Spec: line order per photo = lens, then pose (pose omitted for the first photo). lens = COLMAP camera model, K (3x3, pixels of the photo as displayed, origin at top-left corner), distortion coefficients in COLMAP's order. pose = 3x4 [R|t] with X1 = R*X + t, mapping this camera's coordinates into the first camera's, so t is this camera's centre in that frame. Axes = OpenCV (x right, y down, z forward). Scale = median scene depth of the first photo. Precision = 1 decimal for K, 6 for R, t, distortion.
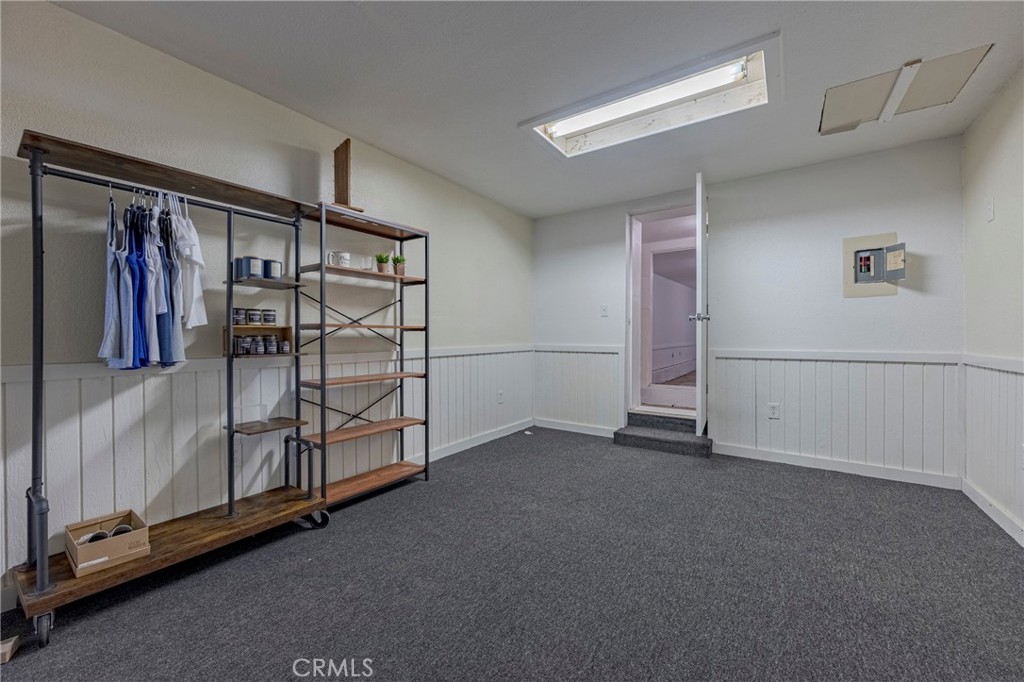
lens RADIAL K [[401.5, 0, 511.6], [0, 401.5, 340.2], [0, 0, 1]] dist [0.000216, -0.000004]
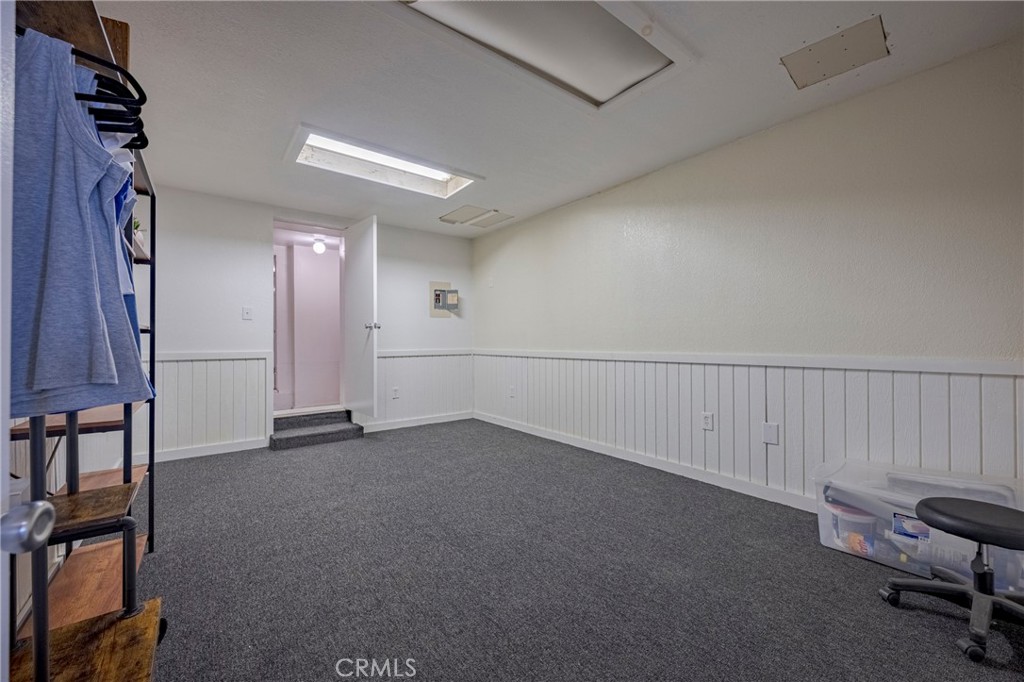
lens RADIAL K [[401.5, 0, 513.7], [0, 401.5, 341.2], [0, 0, 1]] dist [0.000216, -0.000004]
pose [[0.291298, -0.001528, 0.956631, -0.714508], [0.010647, 0.999942, -0.001645, -0.001363], [-0.956573, 0.010664, 0.291297, 0.216647]]
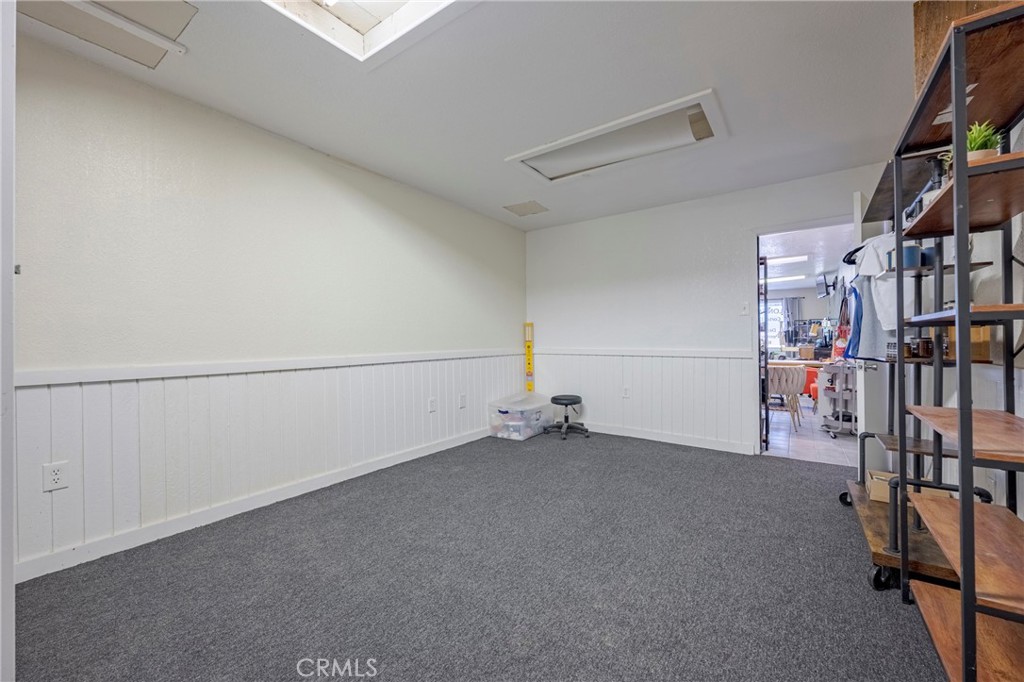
lens RADIAL K [[401.5, 0, 518.0], [0, 401.5, 339.6], [0, 0, 1]] dist [0.000216, -0.000004]
pose [[-0.999984, 0.003499, -0.004530, 0.164972], [0.003485, 0.999989, 0.003057, -0.007353], [0.004541, 0.003041, -0.999985, 1.384163]]
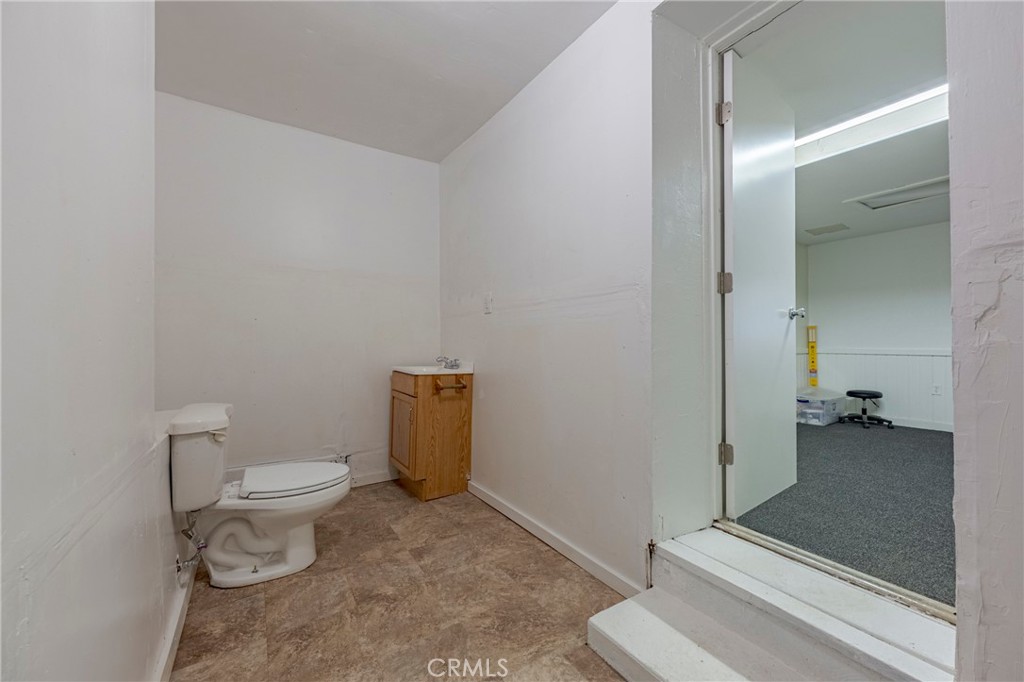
lens RADIAL K [[401.5, 0, 510.8], [0, 401.5, 340.9], [0, 0, 1]] dist [0.000216, -0.000004]
pose [[-0.923684, 0.004096, 0.383132, 0.716524], [0.004802, 0.999988, 0.000885, -0.010231], [-0.383124, 0.002657, -0.923693, 2.028888]]
